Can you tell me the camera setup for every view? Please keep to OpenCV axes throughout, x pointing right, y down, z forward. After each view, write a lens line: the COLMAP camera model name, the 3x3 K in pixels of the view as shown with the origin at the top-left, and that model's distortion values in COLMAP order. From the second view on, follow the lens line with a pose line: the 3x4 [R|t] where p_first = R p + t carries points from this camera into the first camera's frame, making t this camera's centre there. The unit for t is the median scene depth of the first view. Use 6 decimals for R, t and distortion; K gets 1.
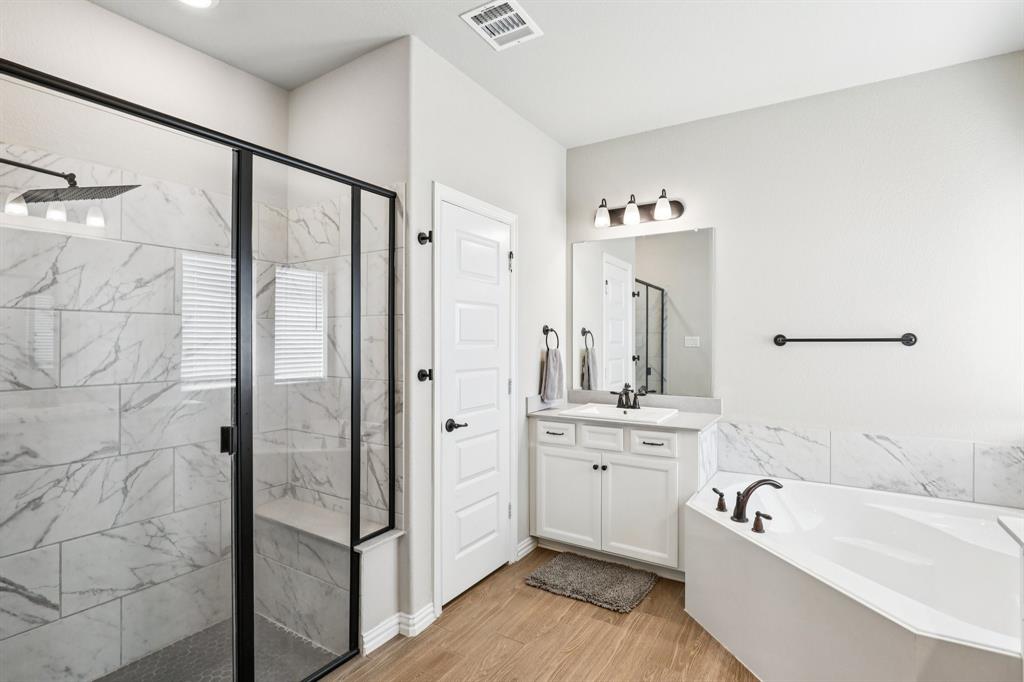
lens RADIAL K [[473.8, 0, 507.3], [0, 473.8, 341.2], [0, 0, 1]] dist [-0.032012, 0.006349]
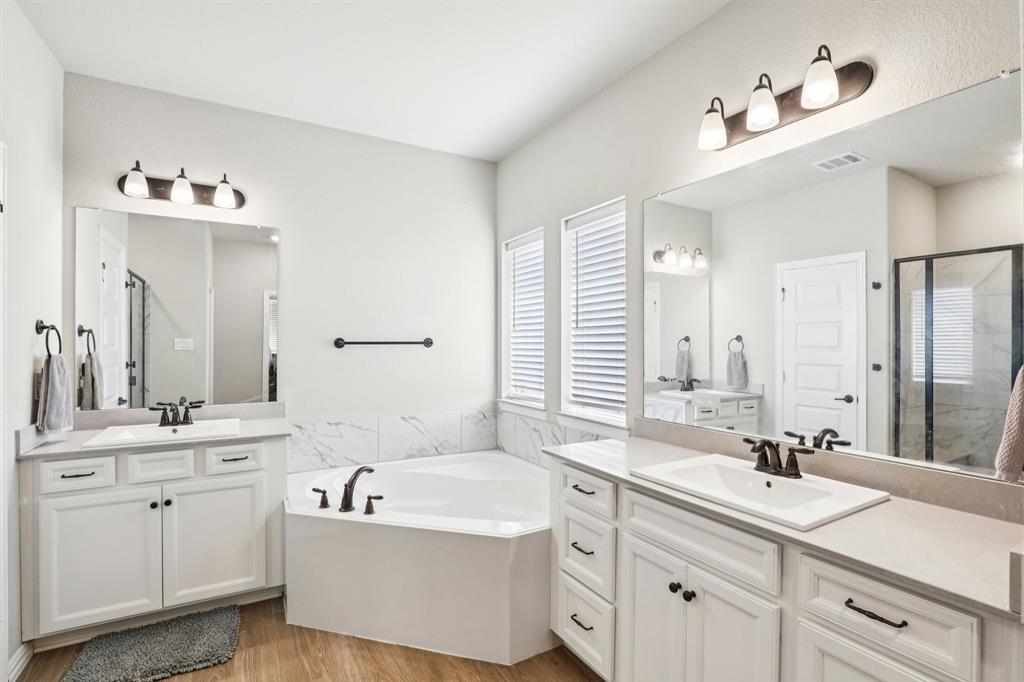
lens RADIAL K [[473.8, 0, 507.3], [0, 473.8, 341.2], [0, 0, 1]] dist [-0.032012, 0.006349]
pose [[0.475760, 0.005387, 0.879559, -0.211440], [0.000129, 0.999981, -0.006194, 0.000583], [-0.879575, 0.003060, 0.475750, 0.119618]]
